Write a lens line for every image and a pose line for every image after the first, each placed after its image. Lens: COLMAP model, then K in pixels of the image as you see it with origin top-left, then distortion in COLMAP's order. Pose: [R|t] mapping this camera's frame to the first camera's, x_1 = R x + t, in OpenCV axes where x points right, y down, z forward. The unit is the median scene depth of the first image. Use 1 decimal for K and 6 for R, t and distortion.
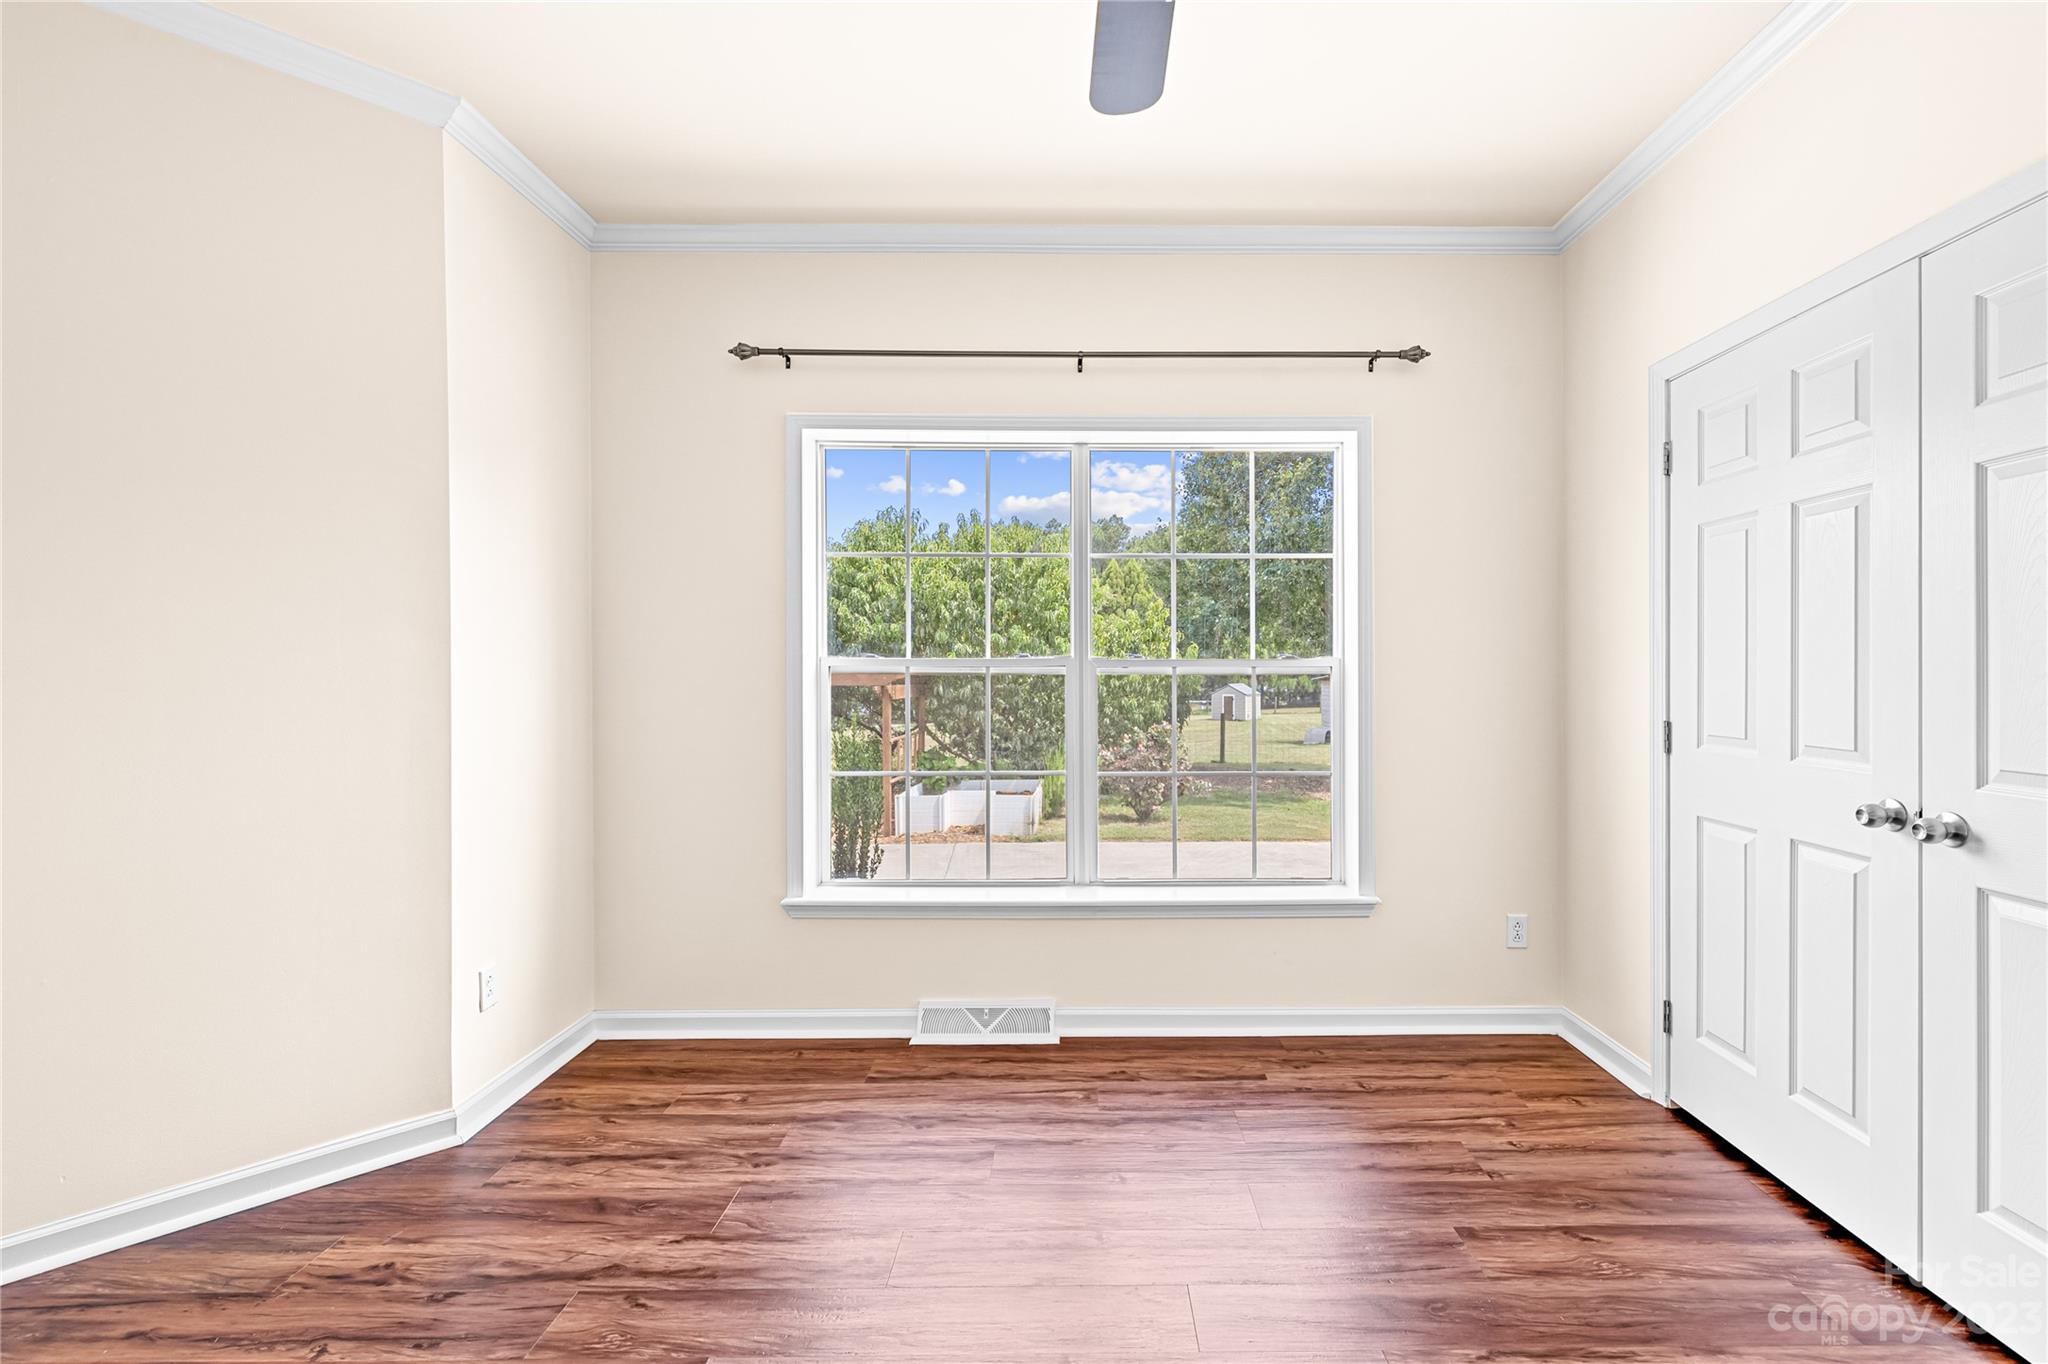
lens RADIAL K [[891.2, 0, 1052.9], [0, 891.2, 680.8], [0, 0, 1]] dist [-0.001742, -0.000199]
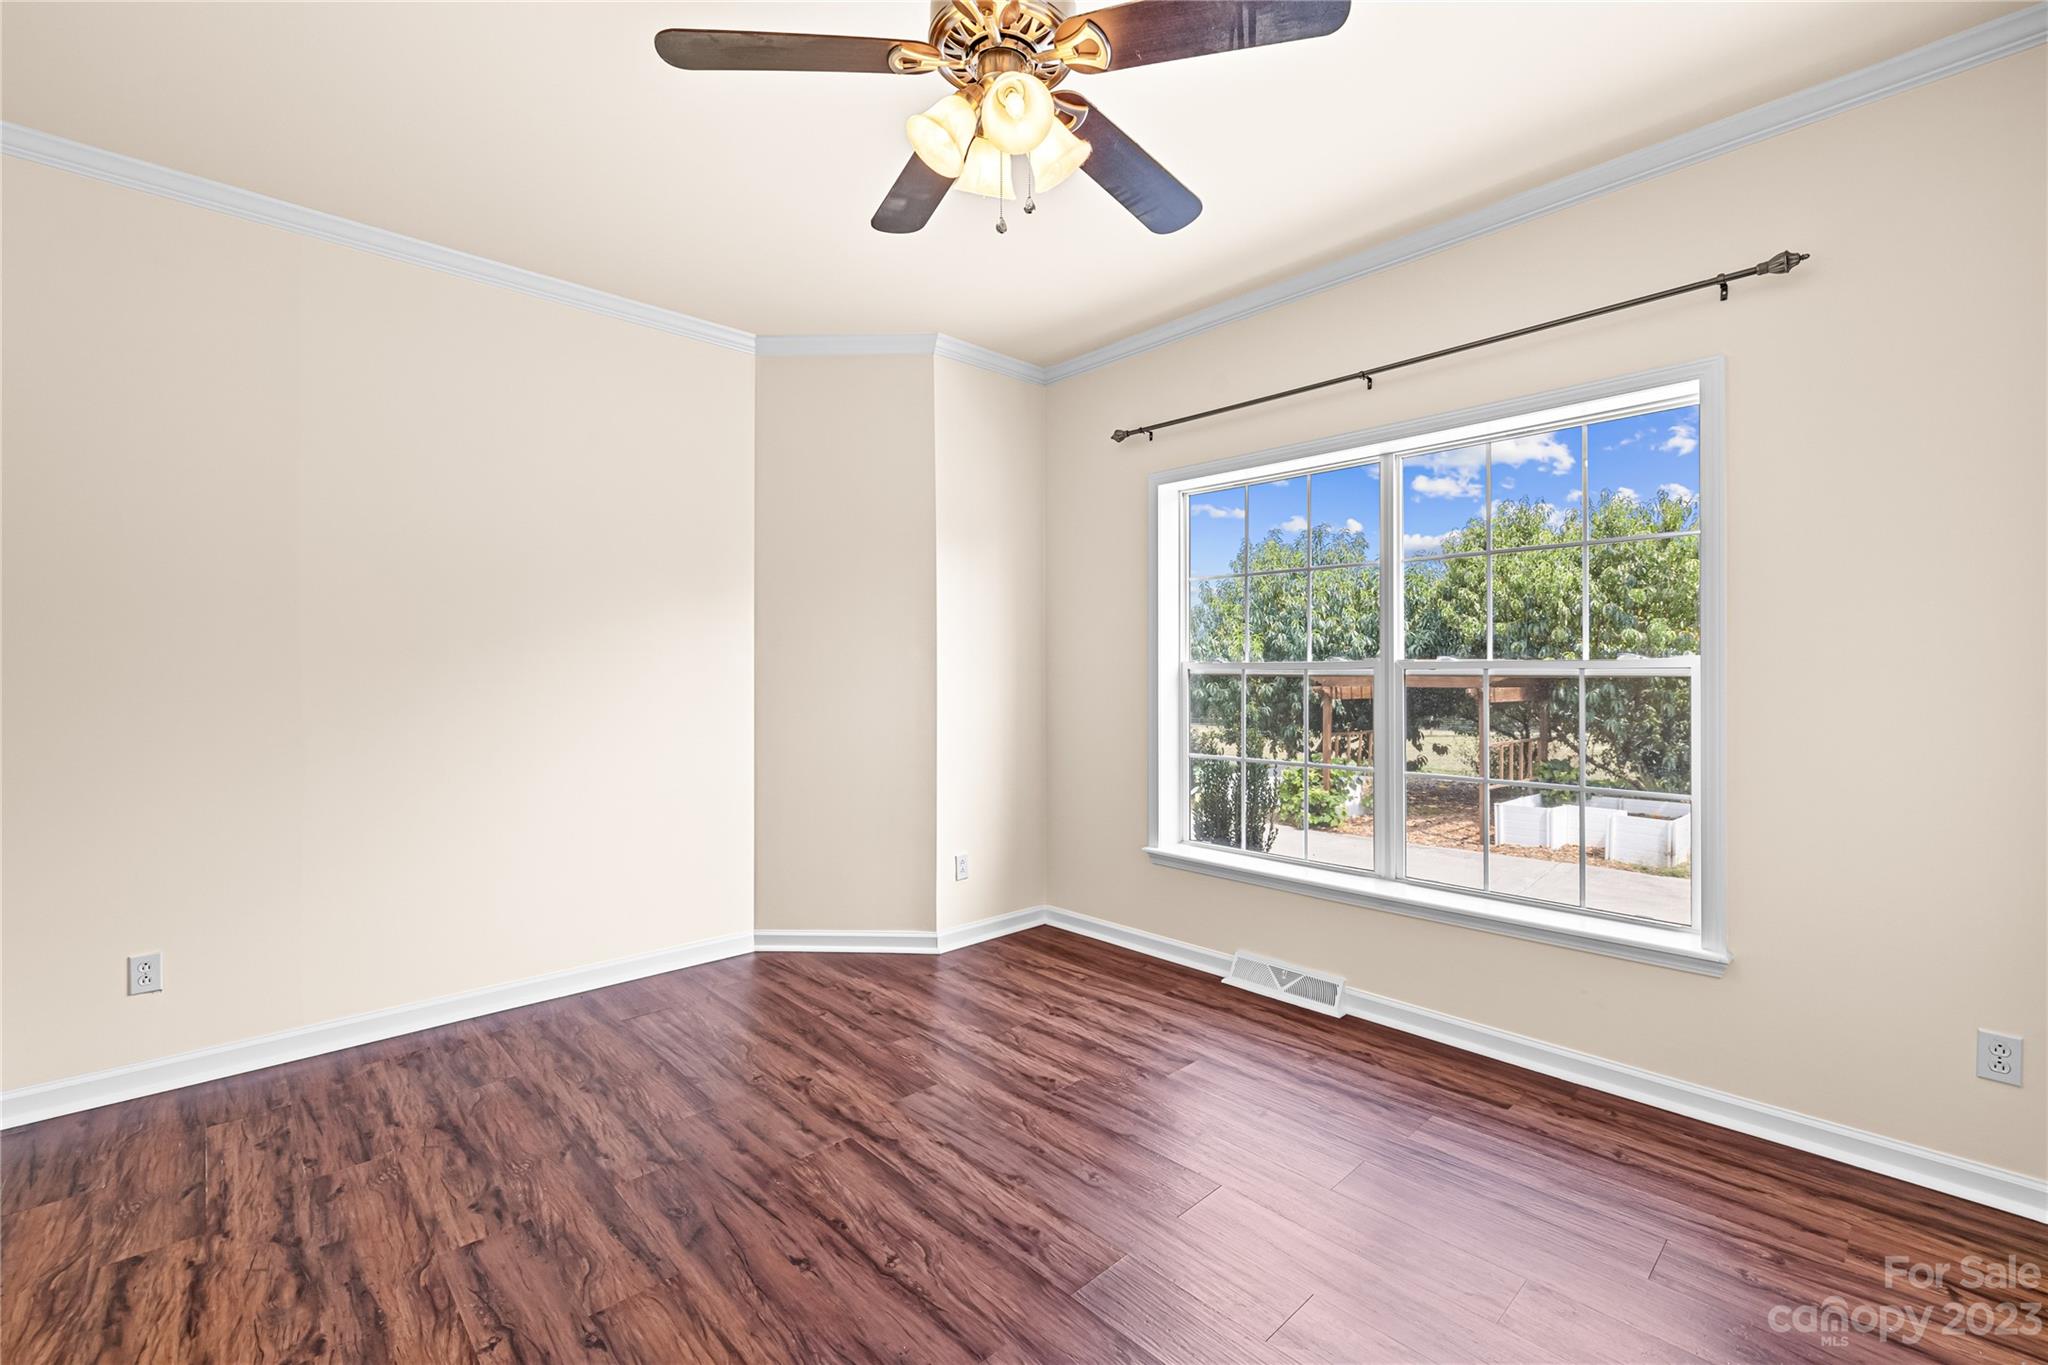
lens RADIAL K [[891.2, 0, 1052.9], [0, 891.2, 681.3], [0, 0, 1]] dist [-0.001742, -0.000199]
pose [[0.677813, 0.006970, -0.735201, 0.588513], [-0.008180, 0.999965, 0.001939, 0.000408], [0.735189, 0.004700, 0.677846, 0.013298]]
